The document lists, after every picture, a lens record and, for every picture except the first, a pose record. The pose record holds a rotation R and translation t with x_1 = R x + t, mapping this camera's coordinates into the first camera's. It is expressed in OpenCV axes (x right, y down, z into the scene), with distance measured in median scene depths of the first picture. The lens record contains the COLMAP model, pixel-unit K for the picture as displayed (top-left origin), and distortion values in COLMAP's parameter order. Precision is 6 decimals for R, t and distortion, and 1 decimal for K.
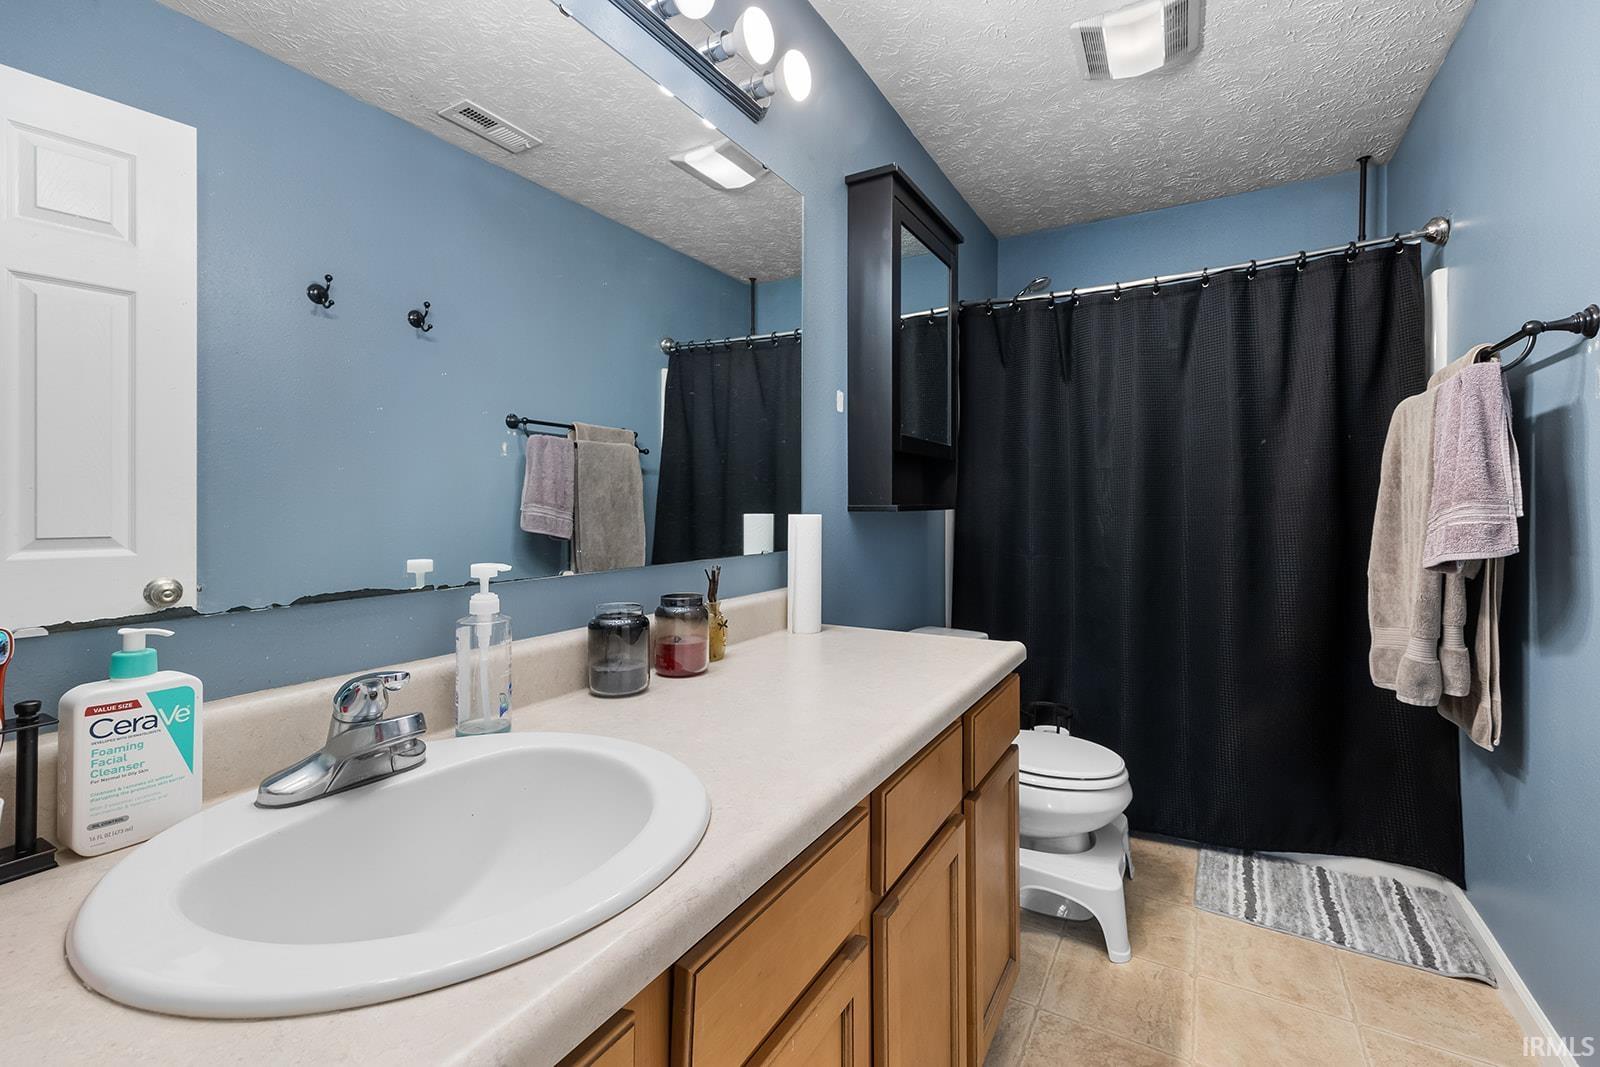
lens RADIAL K [[696.1, 0, 800.5], [0, 696.1, 499.0], [0, 0, 1]] dist [0.000360, 0.000012]
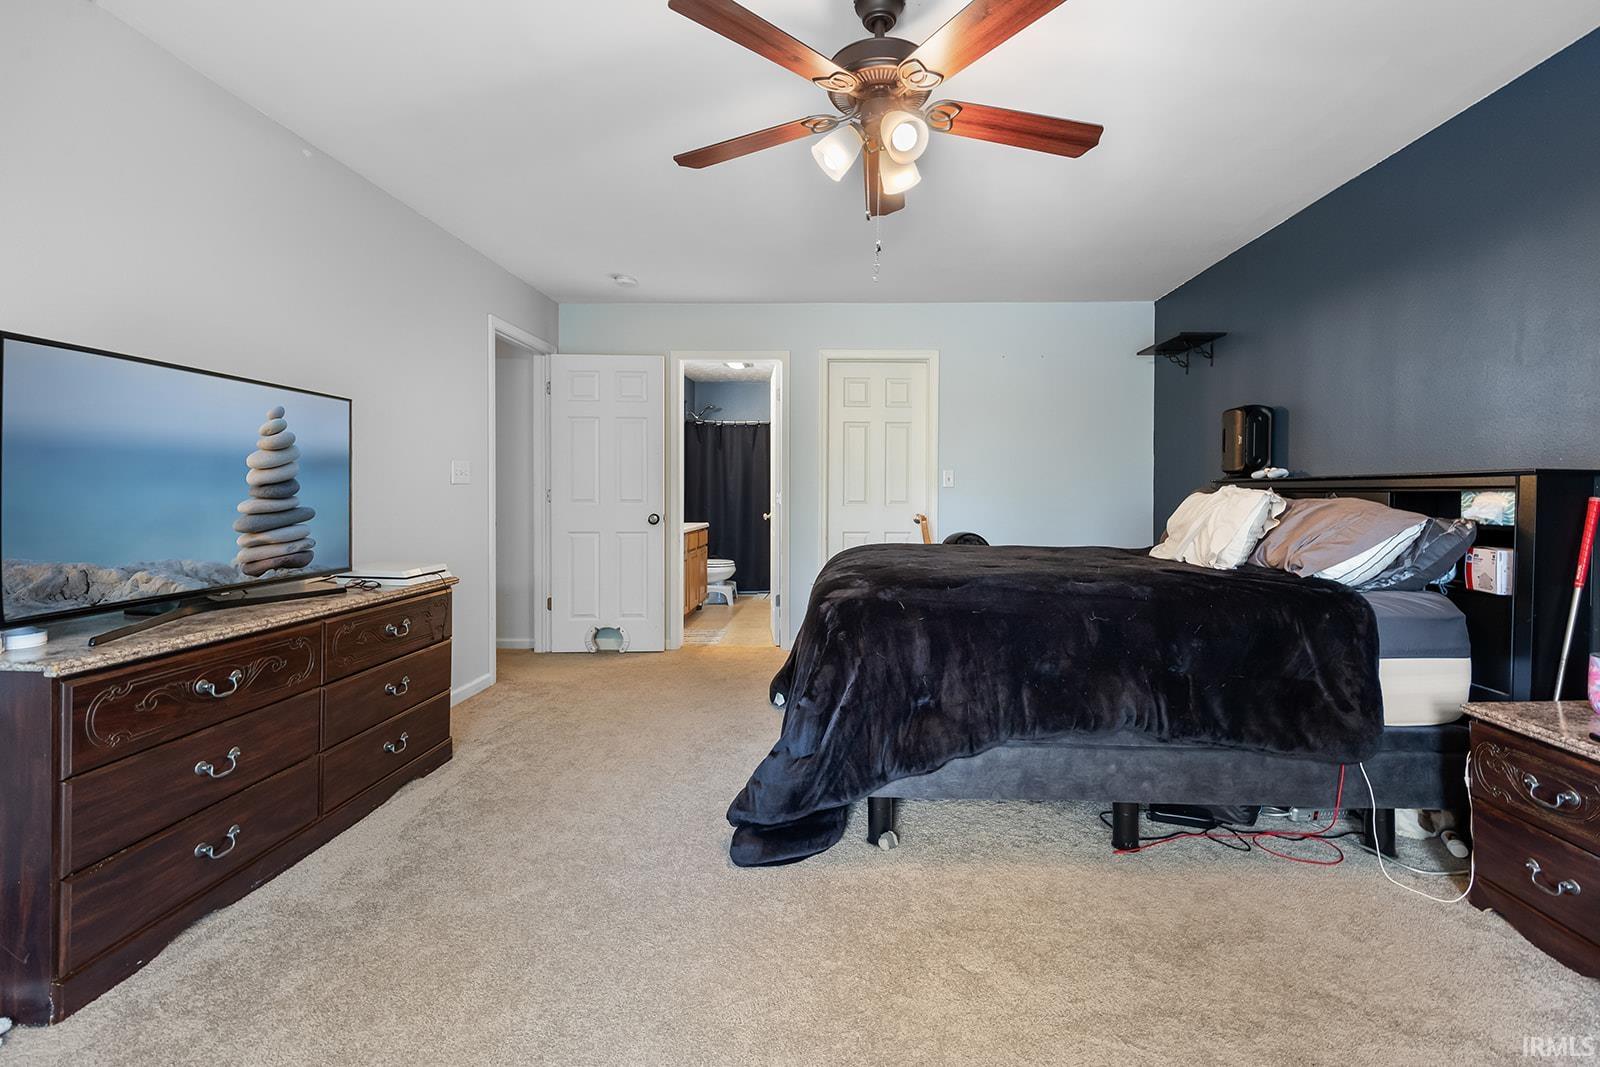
lens RADIAL K [[696.1, 0, 800.5], [0, 696.1, 499.0], [0, 0, 1]] dist [0.000360, 0.000012]
pose [[0.887822, -0.001414, 0.460185, -0.860567], [-0.004279, 0.999927, 0.011327, 0.010336], [-0.460167, -0.012025, 0.887751, -2.275787]]
